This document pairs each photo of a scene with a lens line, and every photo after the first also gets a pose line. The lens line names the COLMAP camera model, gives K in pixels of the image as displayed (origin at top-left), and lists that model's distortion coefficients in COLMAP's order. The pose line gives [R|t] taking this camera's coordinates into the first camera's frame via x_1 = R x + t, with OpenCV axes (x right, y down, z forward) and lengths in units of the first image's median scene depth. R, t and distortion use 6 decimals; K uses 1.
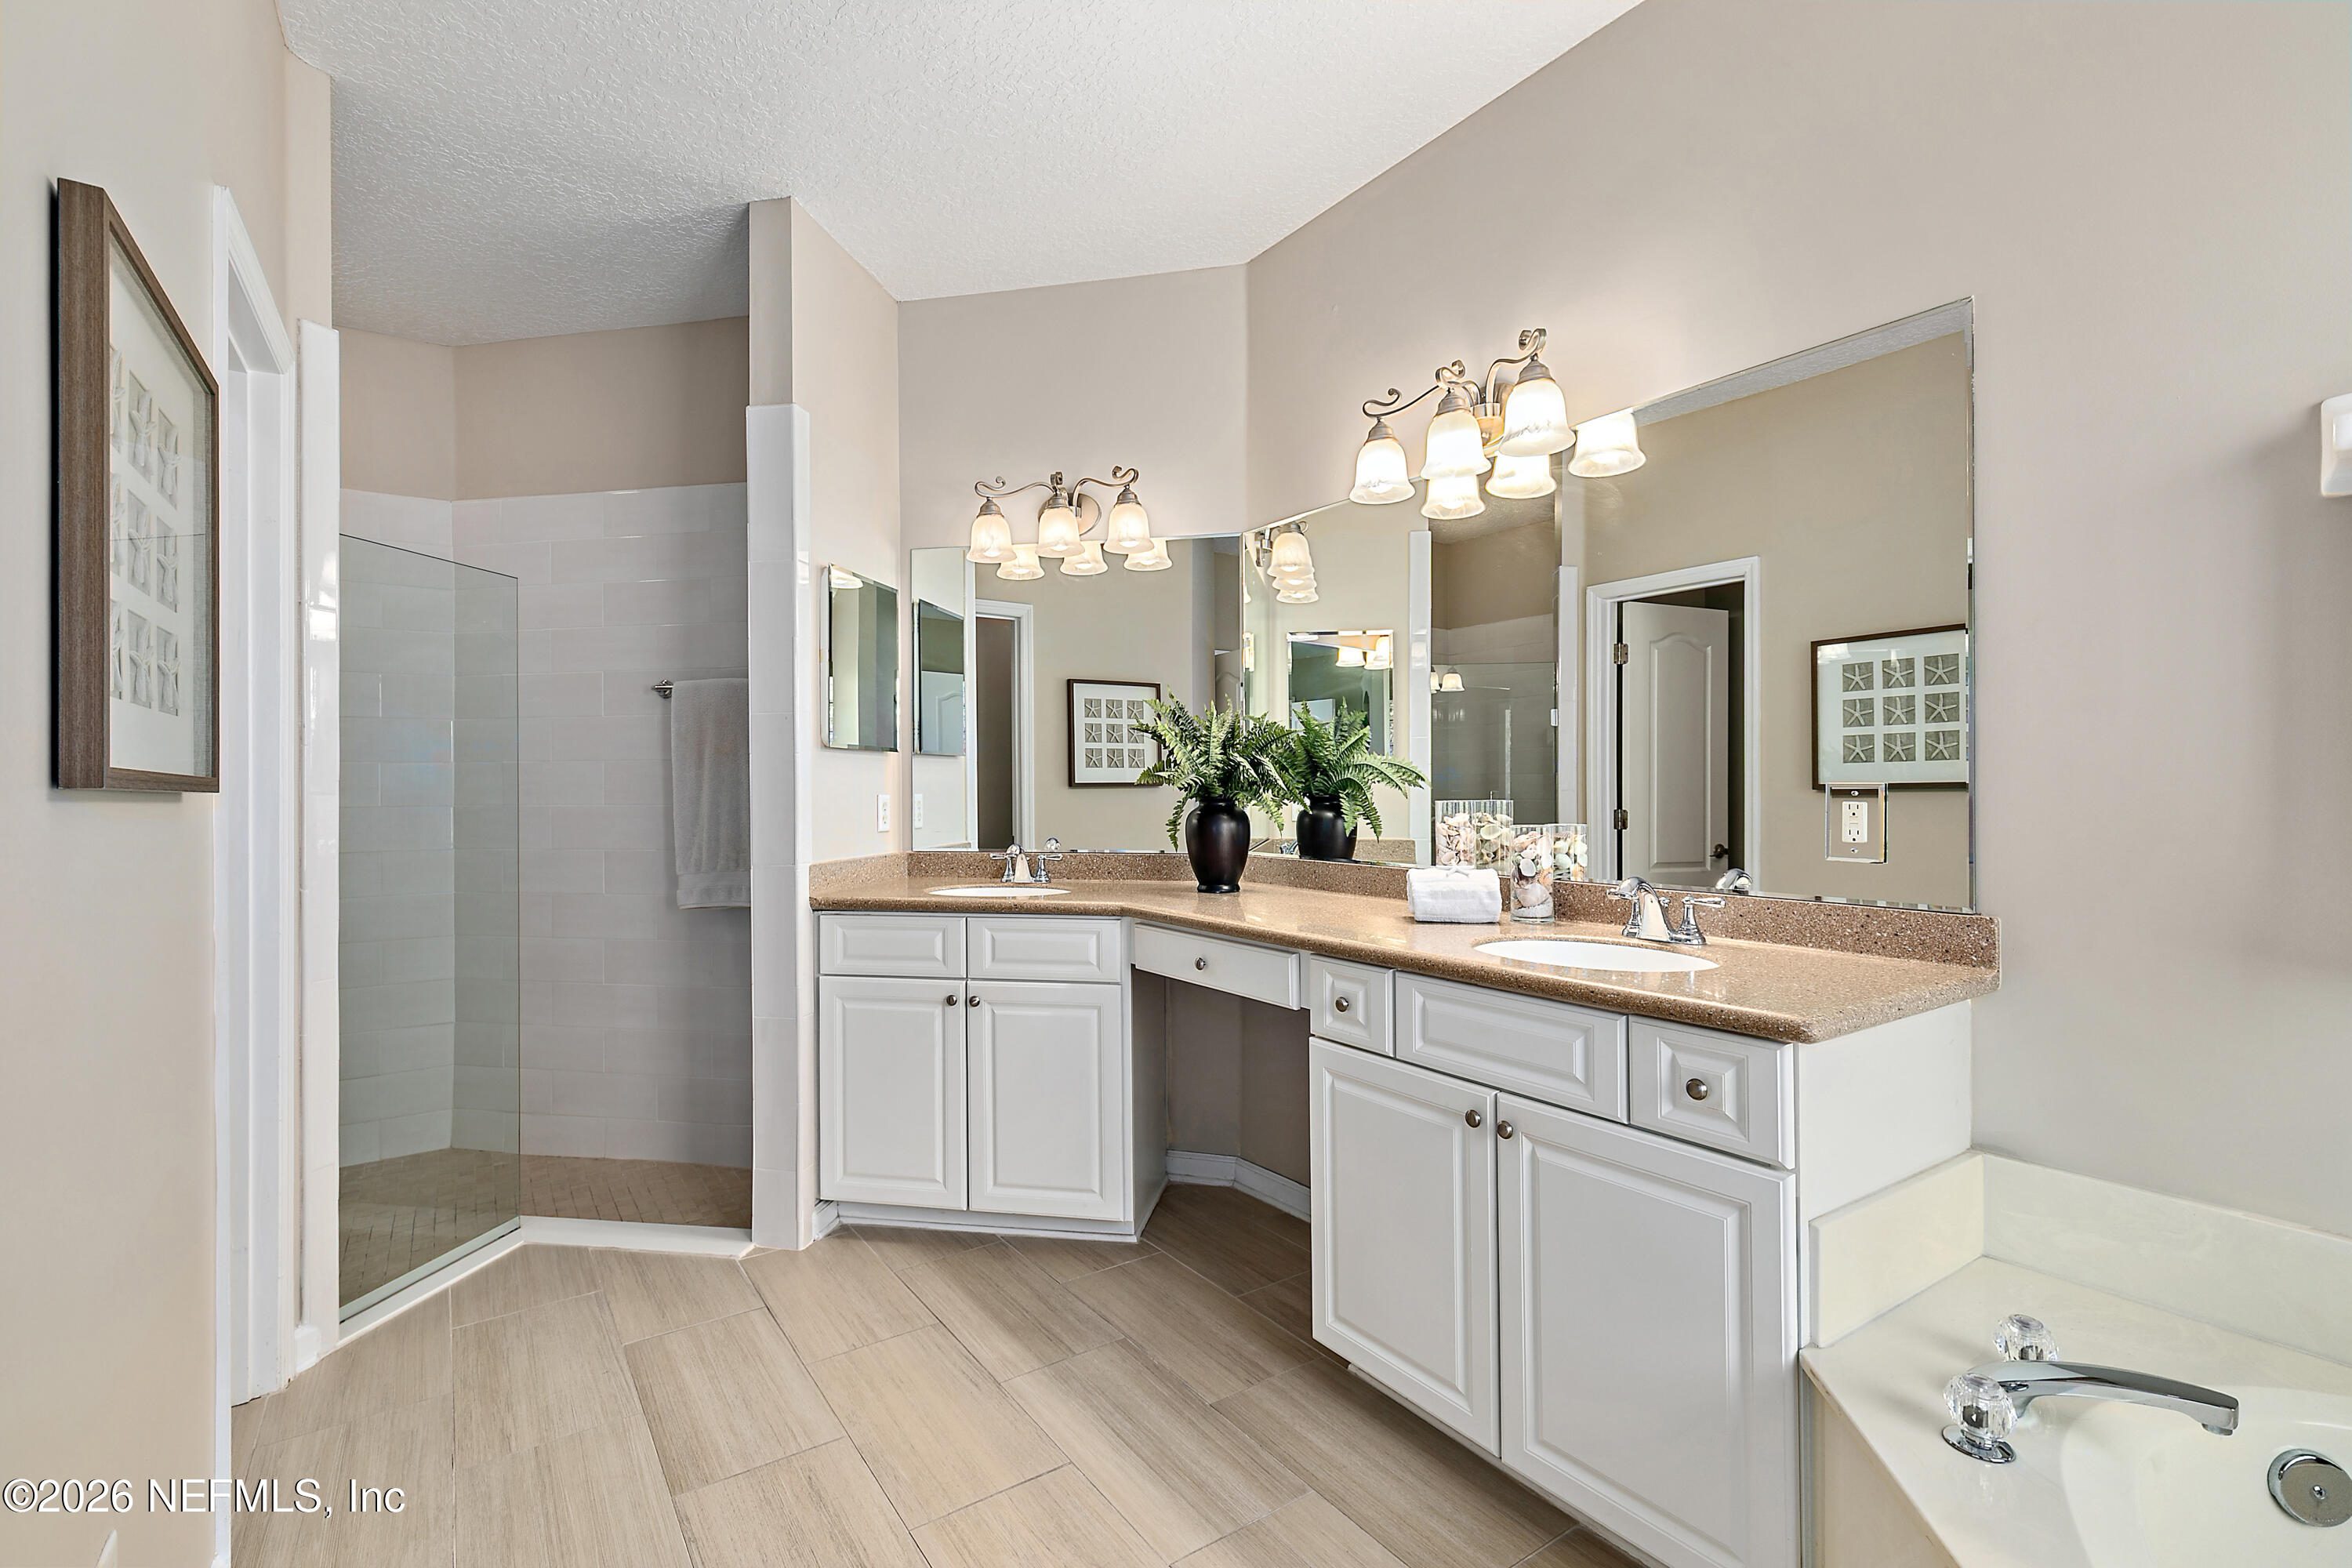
lens RADIAL K [[1069.1, 0, 1173.9], [0, 1069.1, 791.0], [0, 0, 1]] dist [0.005038, -0.000973]
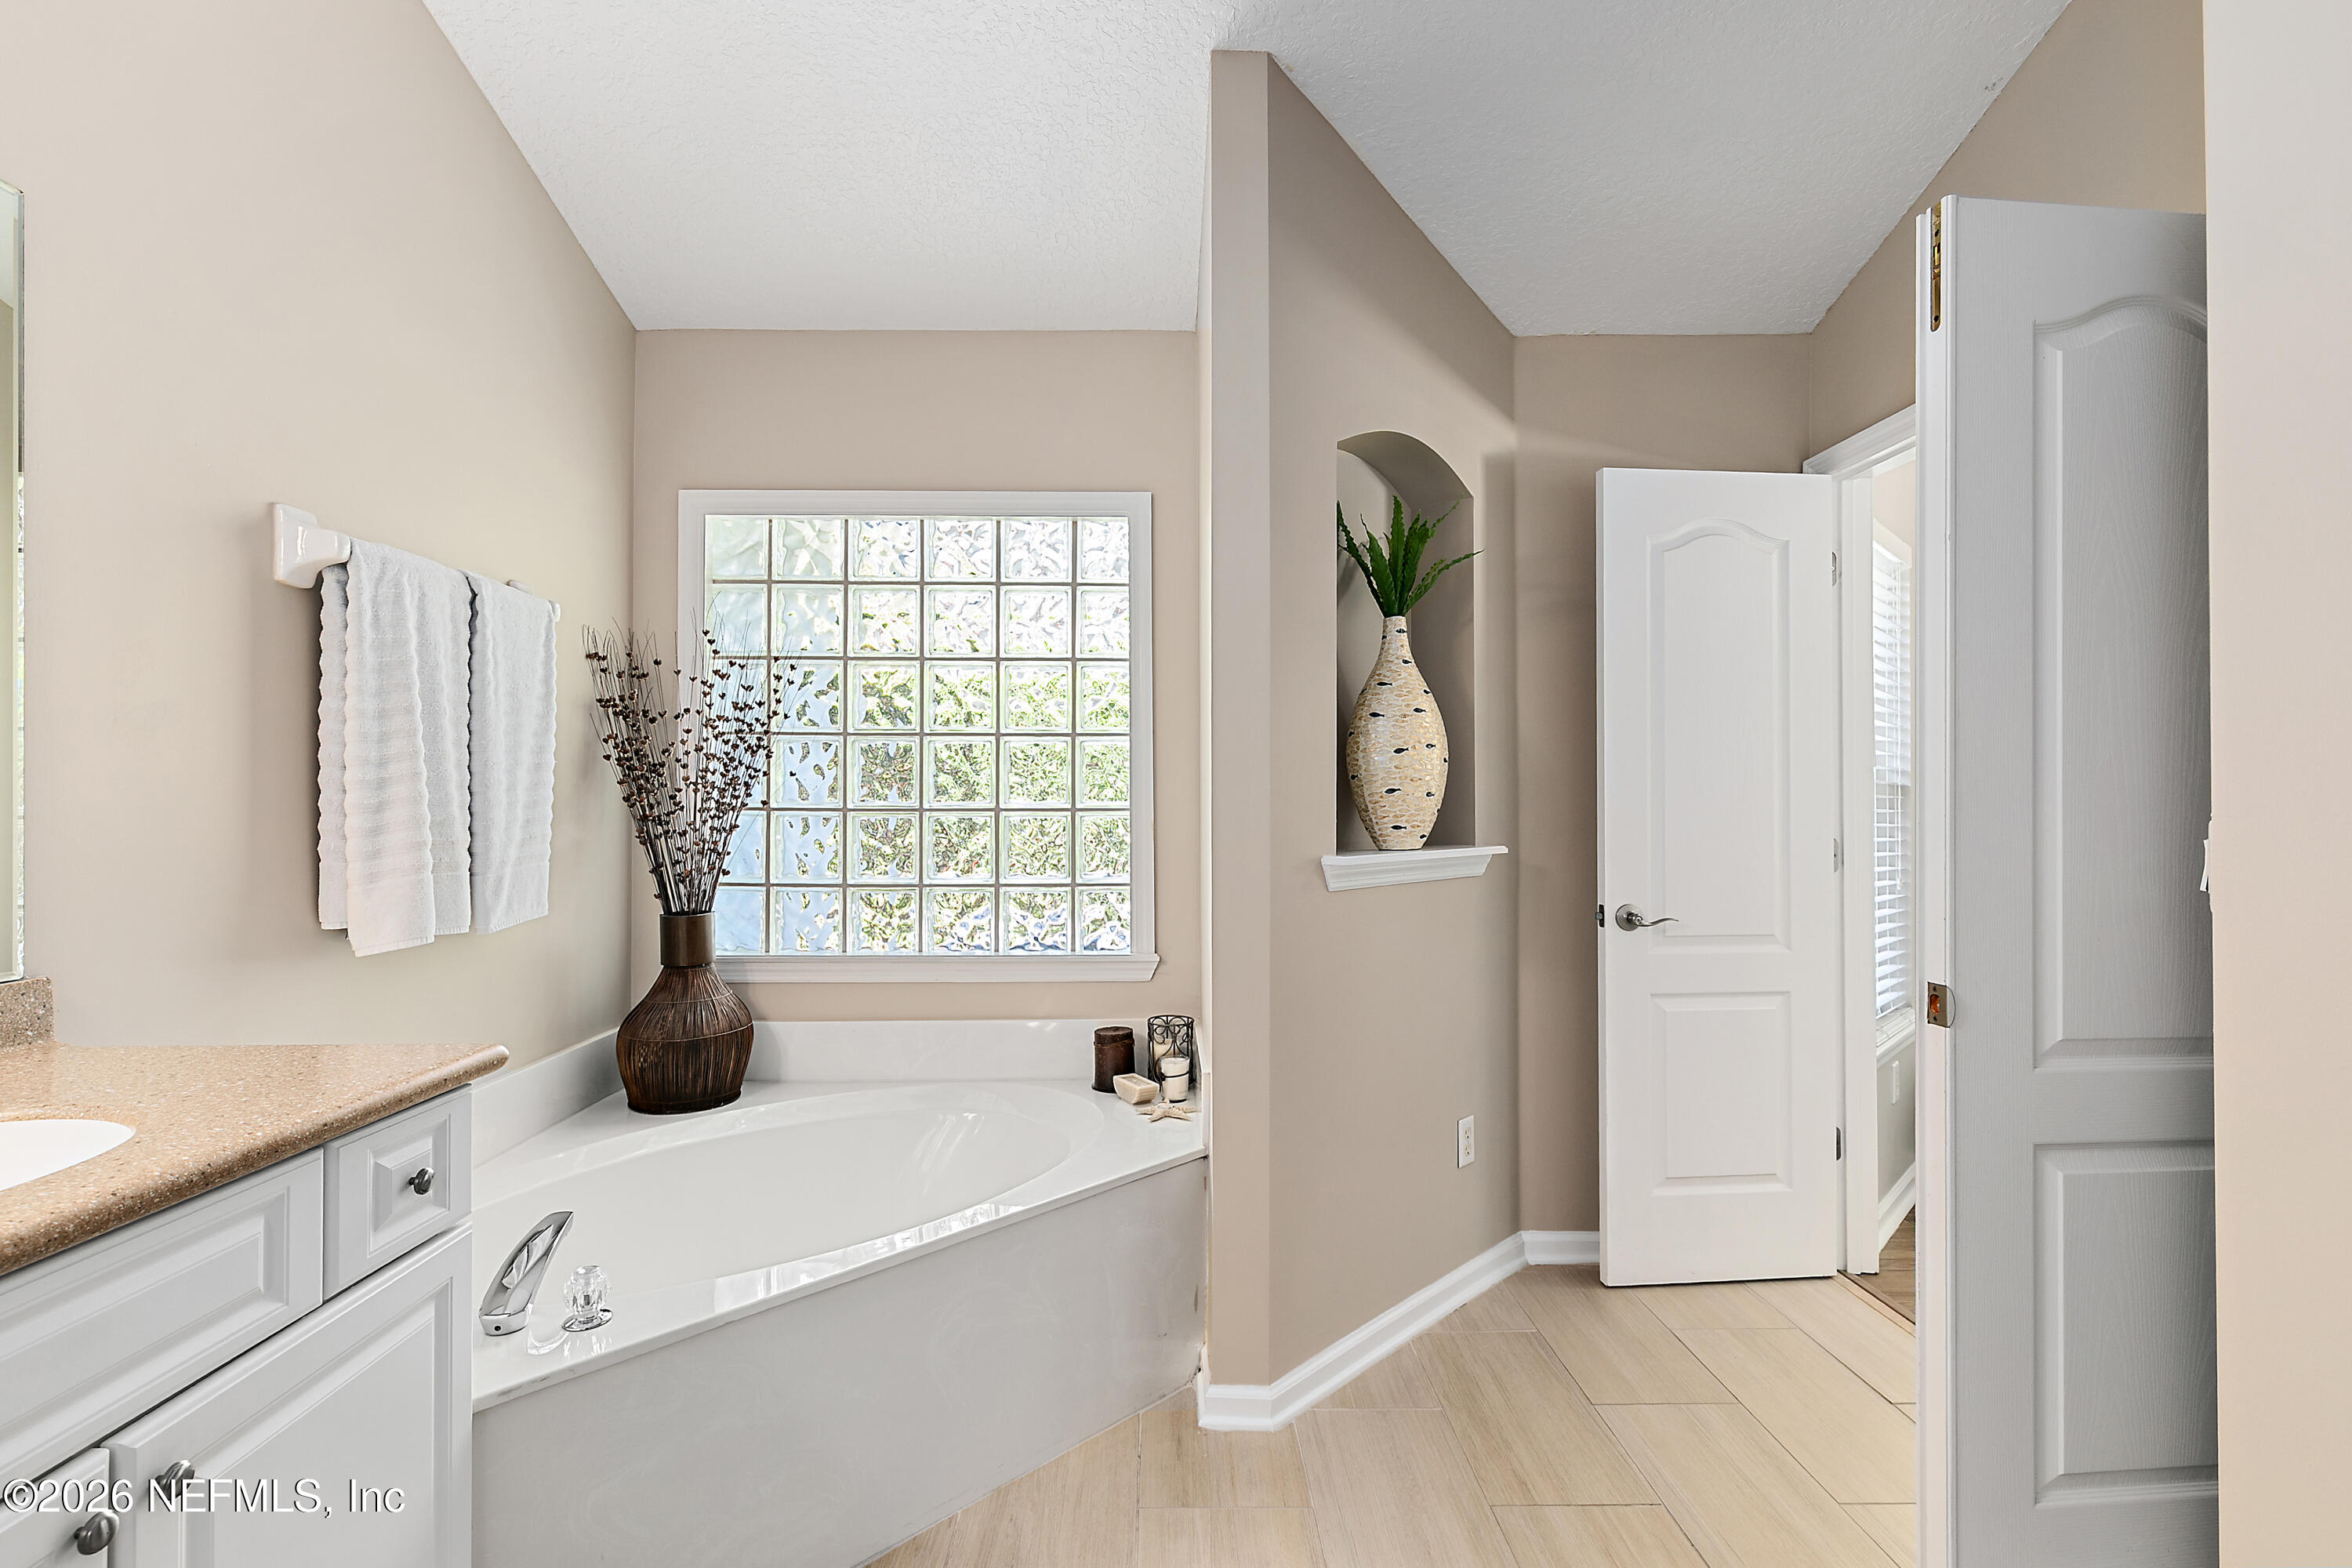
lens RADIAL K [[1069.1, 0, 1179.9], [0, 1069.1, 792.8], [0, 0, 1]] dist [0.005038, -0.000973]
pose [[-0.847200, 0.007865, 0.531216, -0.406198], [0.002014, 0.999931, -0.011591, -0.010915], [-0.531270, -0.008750, -0.847157, 1.246471]]
